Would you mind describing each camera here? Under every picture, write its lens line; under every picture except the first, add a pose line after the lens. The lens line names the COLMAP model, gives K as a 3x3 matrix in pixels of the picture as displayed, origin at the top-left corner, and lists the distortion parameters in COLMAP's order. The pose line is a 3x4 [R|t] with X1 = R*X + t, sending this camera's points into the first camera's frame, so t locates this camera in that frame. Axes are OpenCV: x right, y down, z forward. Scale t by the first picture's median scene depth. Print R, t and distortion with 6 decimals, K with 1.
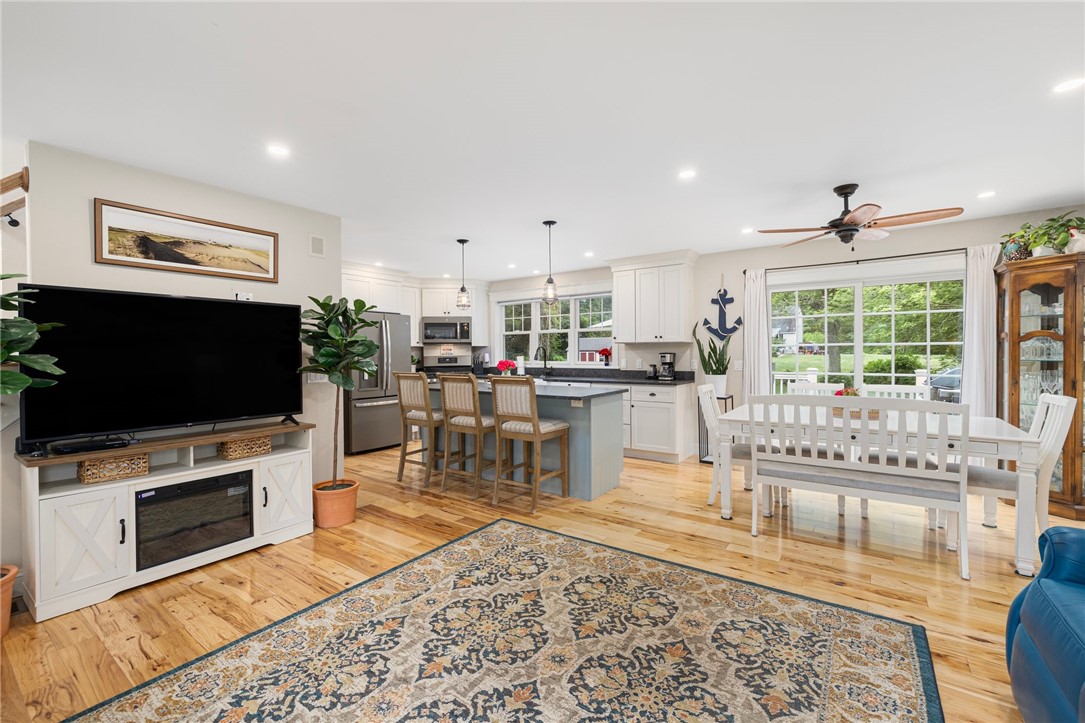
lens RADIAL K [[462.3, 0, 541.3], [0, 462.3, 357.4], [0, 0, 1]] dist [0.000261, 0.000214]
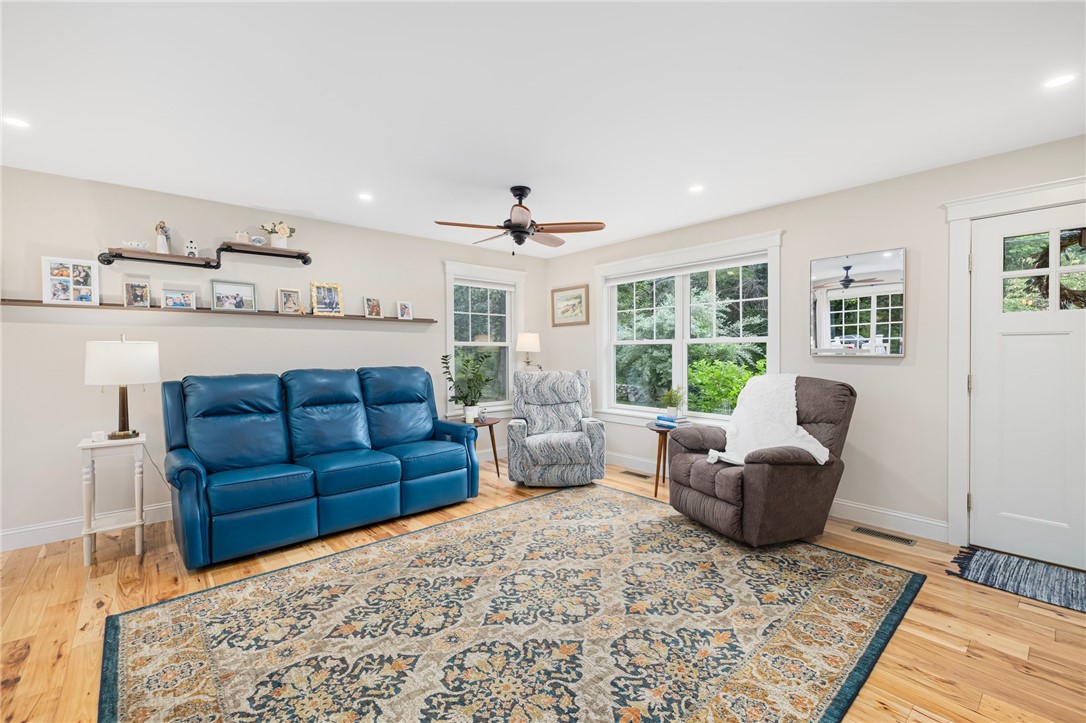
lens RADIAL K [[464.2, 0, 536.9], [0, 464.2, 358.3], [0, 0, 1]] dist [0.000150, -0.000219]
pose [[-0.971228, 0.009318, 0.237969, -0.264719], [0.015110, 0.999632, 0.022526, -0.006604], [-0.237671, 0.025473, -0.971012, 1.274962]]
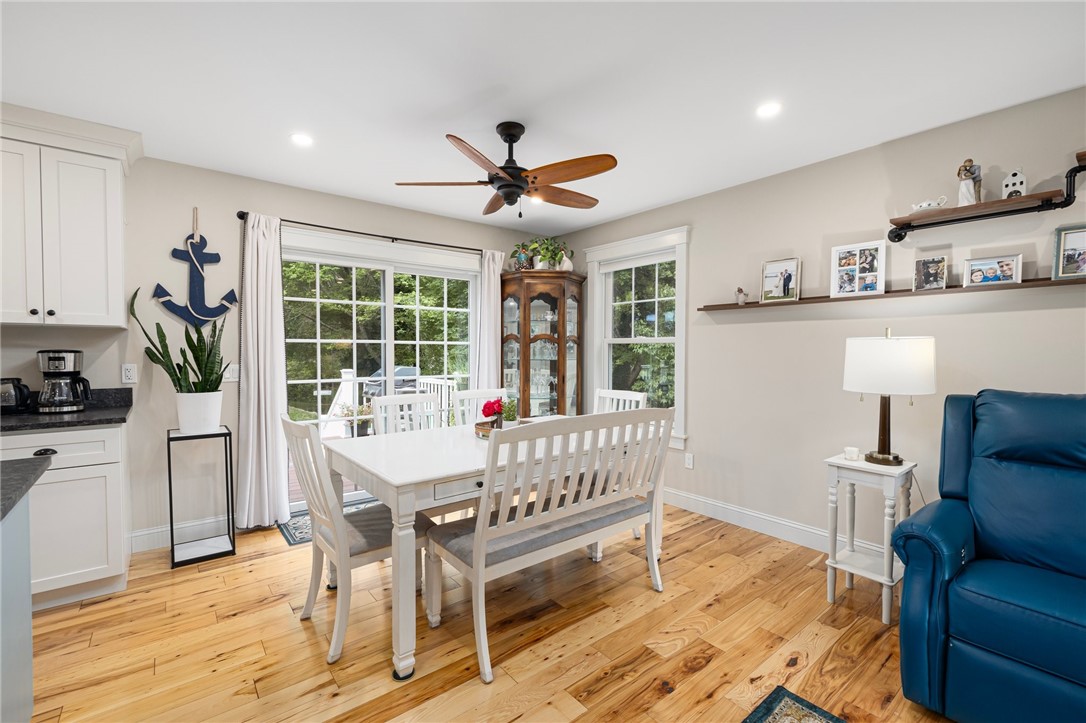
lens RADIAL K [[467.9, 0, 533.1], [0, 467.9, 362.9], [0, 0, 1]] dist [0.000104, 0.000075]
pose [[0.277177, -0.018131, 0.960648, -0.062189], [0.003832, 0.999835, 0.017765, -0.007334], [-0.960811, -0.001243, 0.277201, 0.858530]]
